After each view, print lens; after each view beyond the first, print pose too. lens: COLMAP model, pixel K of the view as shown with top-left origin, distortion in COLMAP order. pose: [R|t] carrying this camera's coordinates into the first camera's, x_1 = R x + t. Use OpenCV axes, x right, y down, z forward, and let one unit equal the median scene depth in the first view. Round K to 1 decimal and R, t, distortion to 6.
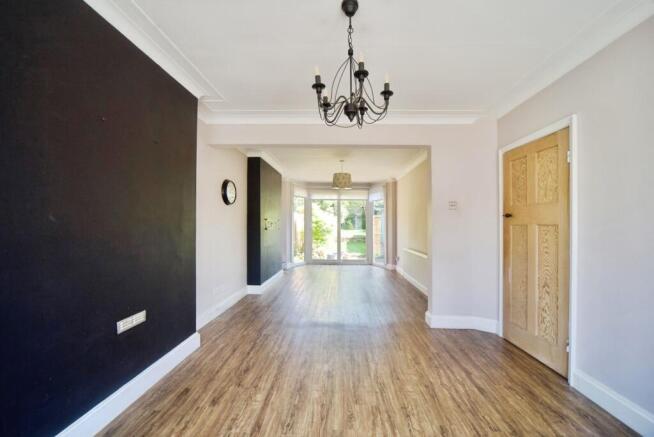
lens RADIAL K [[269.7, 0, 328.6], [0, 269.7, 220.7], [0, 0, 1]] dist [-0.010699, 0.000329]
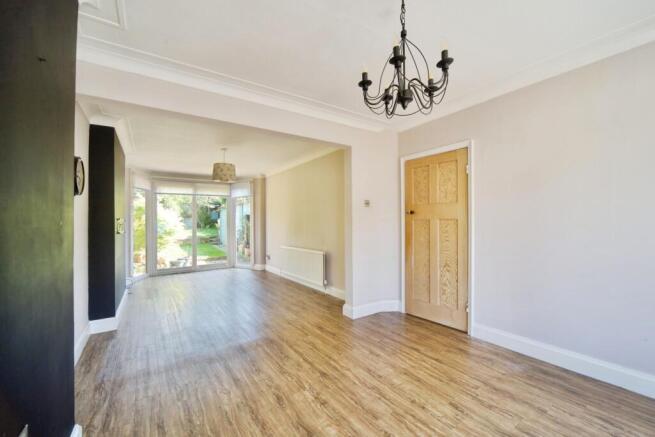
lens RADIAL K [[270.2, 0, 323.3], [0, 270.2, 215.3], [0, 0, 1]] dist [-0.010699, 0.000329]
pose [[0.806165, -0.008078, 0.591635, -0.319444], [0.015359, 0.999856, -0.007277, -0.002711], [-0.591491, 0.014954, 0.806173, 0.201817]]
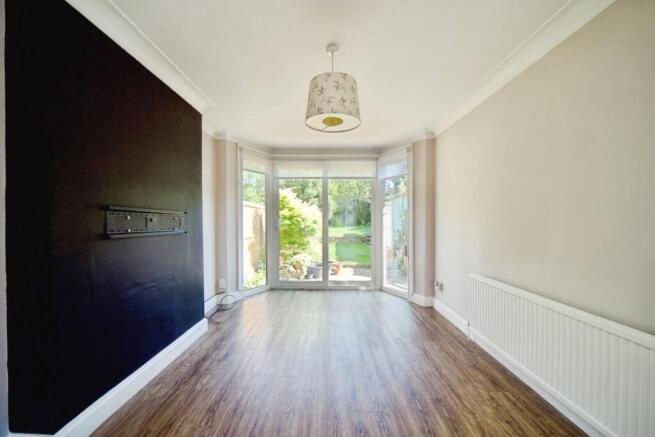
lens RADIAL K [[270.2, 0, 323.4], [0, 270.2, 214.3], [0, 0, 1]] dist [-0.010699, 0.000329]
pose [[0.999534, -0.005024, 0.030099, 0.040383], [0.005288, 0.999948, -0.008682, 0.011456], [-0.030054, 0.008837, 0.999509, 1.001387]]
